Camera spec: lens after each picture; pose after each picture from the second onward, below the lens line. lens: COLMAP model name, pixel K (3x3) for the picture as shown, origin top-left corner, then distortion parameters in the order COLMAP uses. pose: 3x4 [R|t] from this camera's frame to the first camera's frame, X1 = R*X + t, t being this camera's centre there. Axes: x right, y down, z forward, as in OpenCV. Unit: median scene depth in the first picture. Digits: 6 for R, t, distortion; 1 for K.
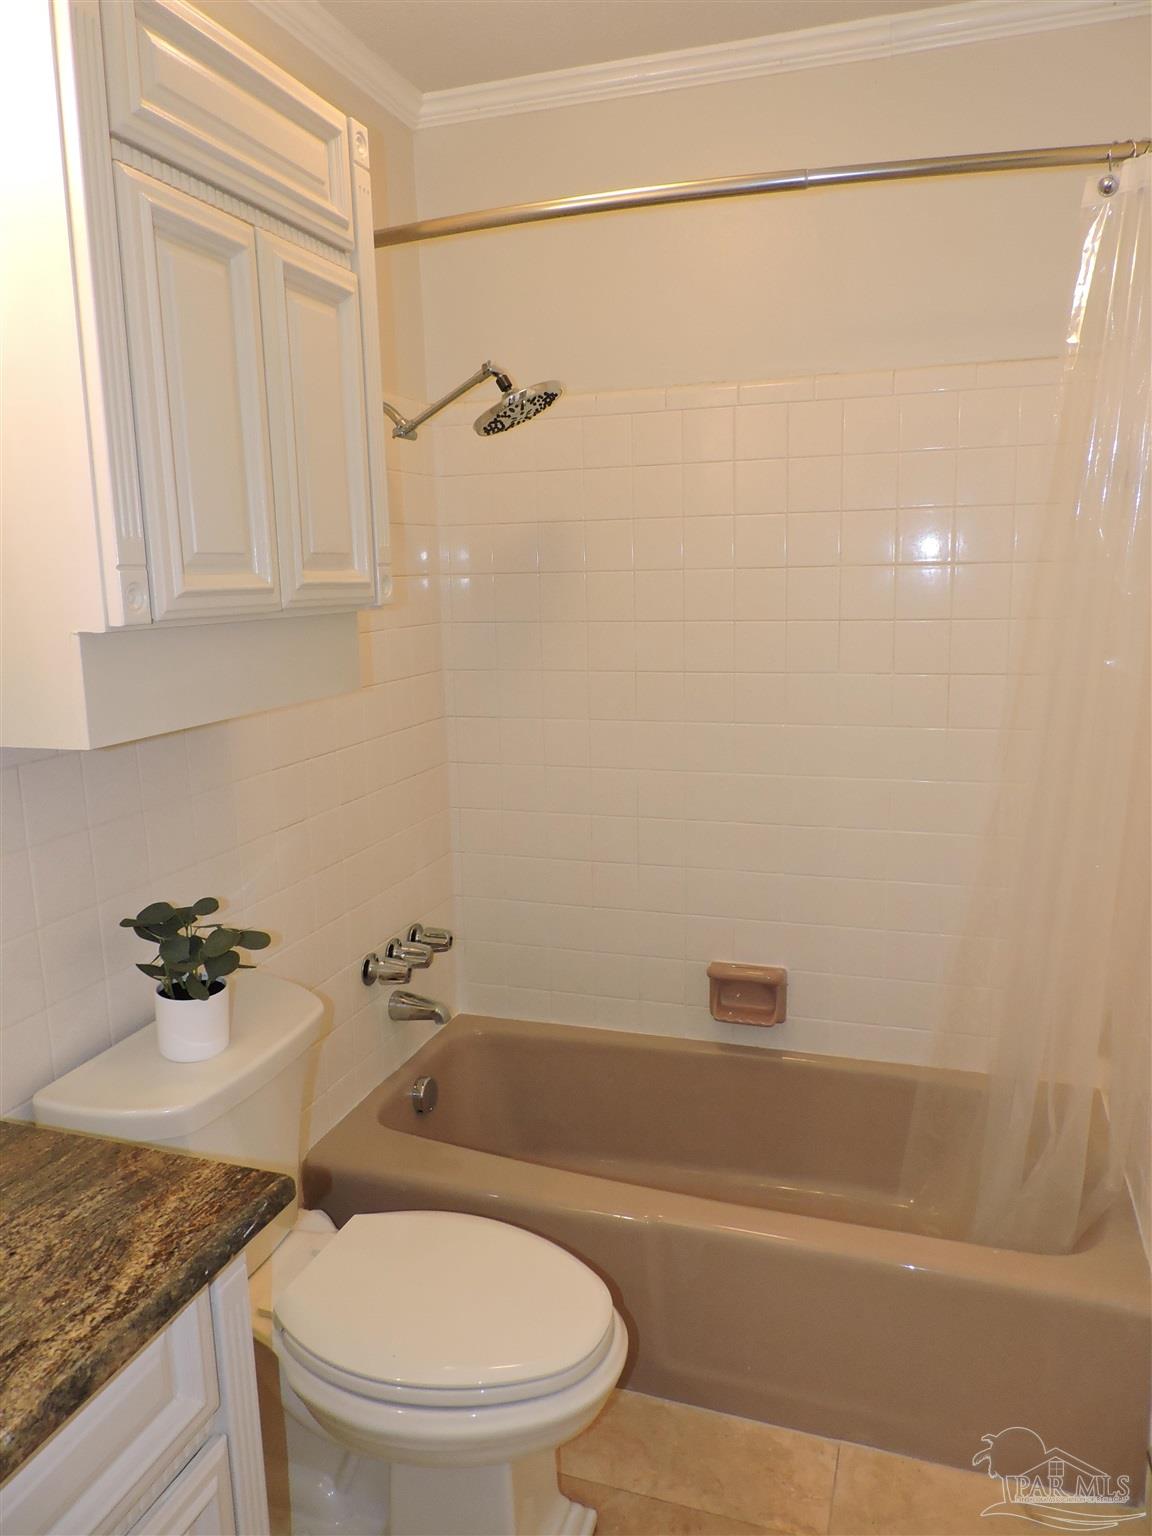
lens RADIAL K [[1091.5, 0, 576.0], [0, 1091.5, 768.0], [0, 0, 1]] dist [-0.027950, 0.011313]
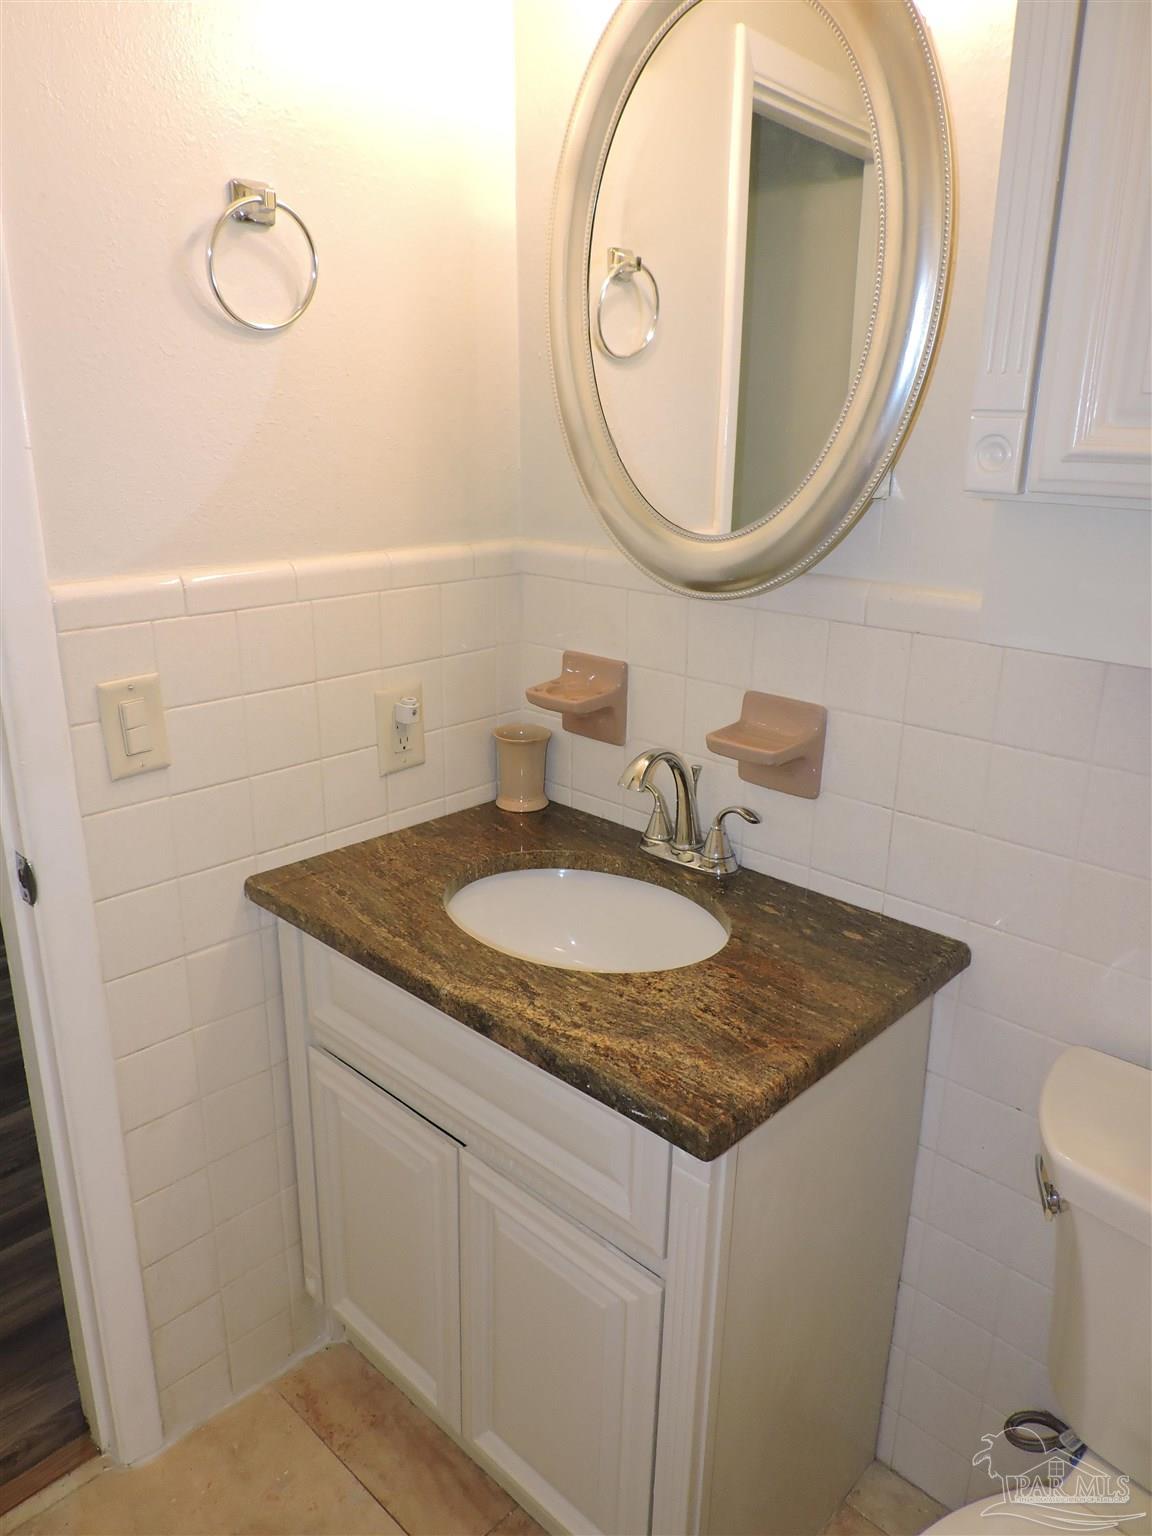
lens RADIAL K [[1091.5, 0, 576.0], [0, 1091.5, 768.0], [0, 0, 1]] dist [-0.027950, 0.011313]
pose [[-0.424709, 0.289040, -0.857950, 0.500391], [-0.171352, 0.904873, 0.389671, -0.240014], [0.888966, 0.312508, -0.334780, 1.248773]]
